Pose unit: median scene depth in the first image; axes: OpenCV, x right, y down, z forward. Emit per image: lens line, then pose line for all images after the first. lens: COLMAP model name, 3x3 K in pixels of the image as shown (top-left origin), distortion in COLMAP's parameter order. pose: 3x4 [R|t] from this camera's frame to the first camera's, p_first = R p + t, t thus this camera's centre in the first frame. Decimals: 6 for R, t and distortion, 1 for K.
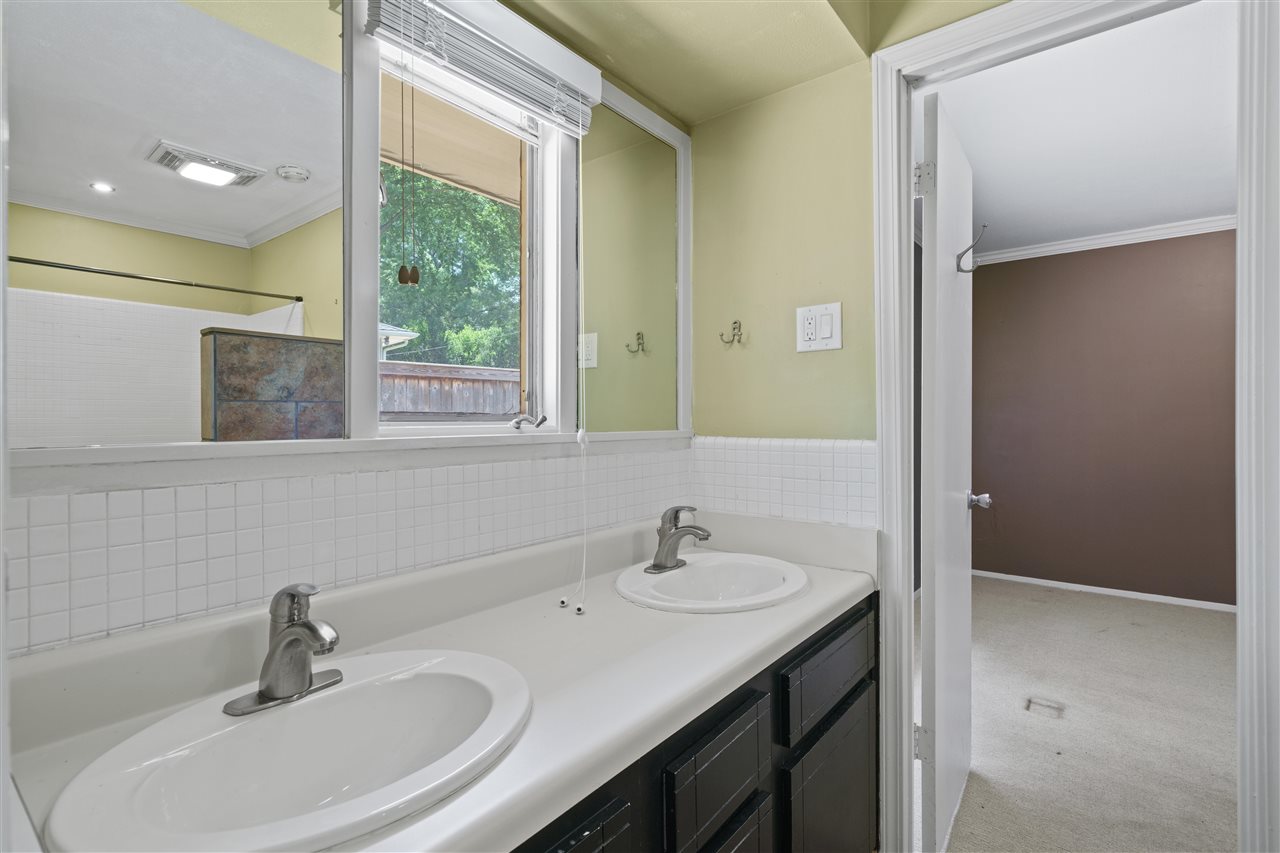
lens RADIAL K [[589.2, 0, 639.2], [0, 589.2, 429.0], [0, 0, 1]] dist [0.001709, 0.000219]
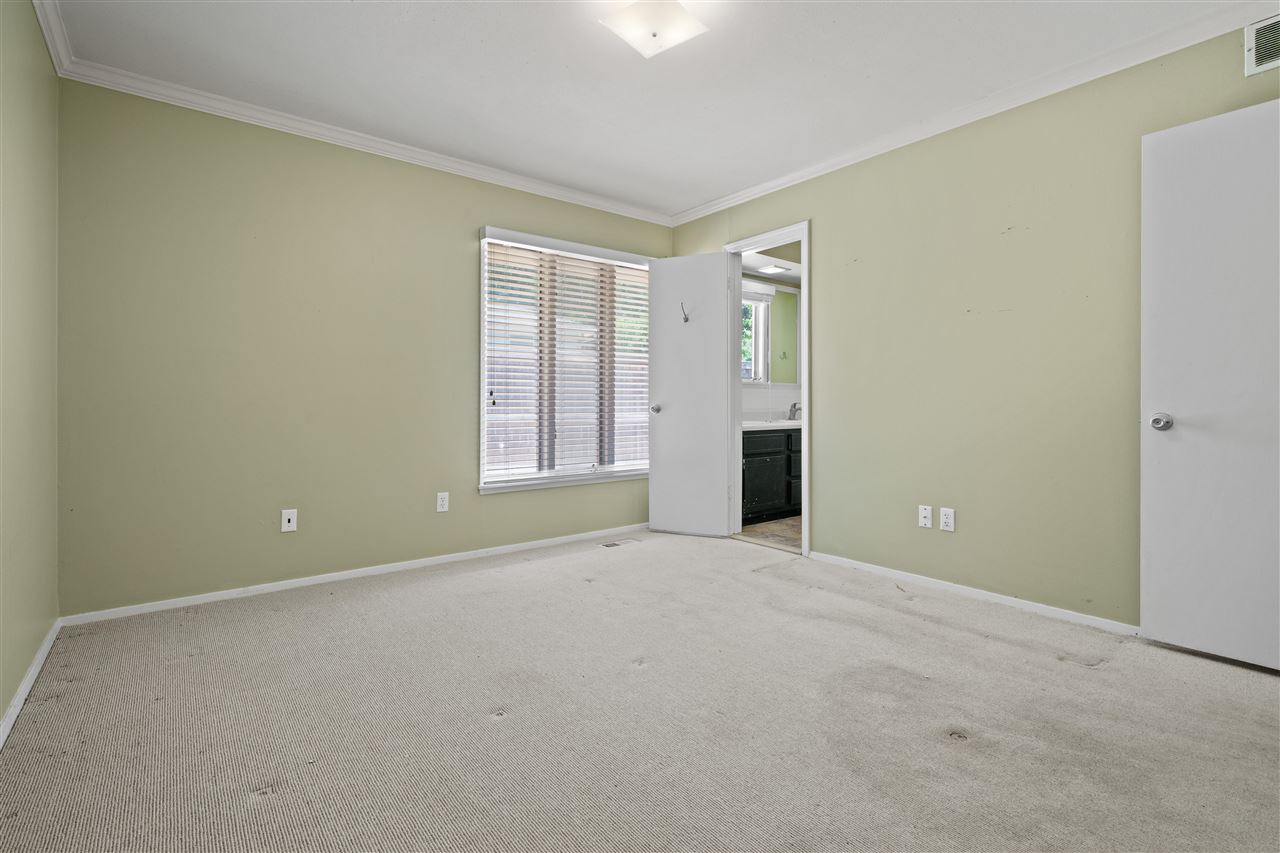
lens RADIAL K [[589.2, 0, 637.9], [0, 589.2, 424.5], [0, 0, 1]] dist [0.001709, 0.000219]
pose [[0.975113, 0.007827, -0.221570, -0.077867], [-0.003260, 0.999775, 0.020969, 0.194082], [0.221684, -0.019725, 0.974919, -2.819086]]
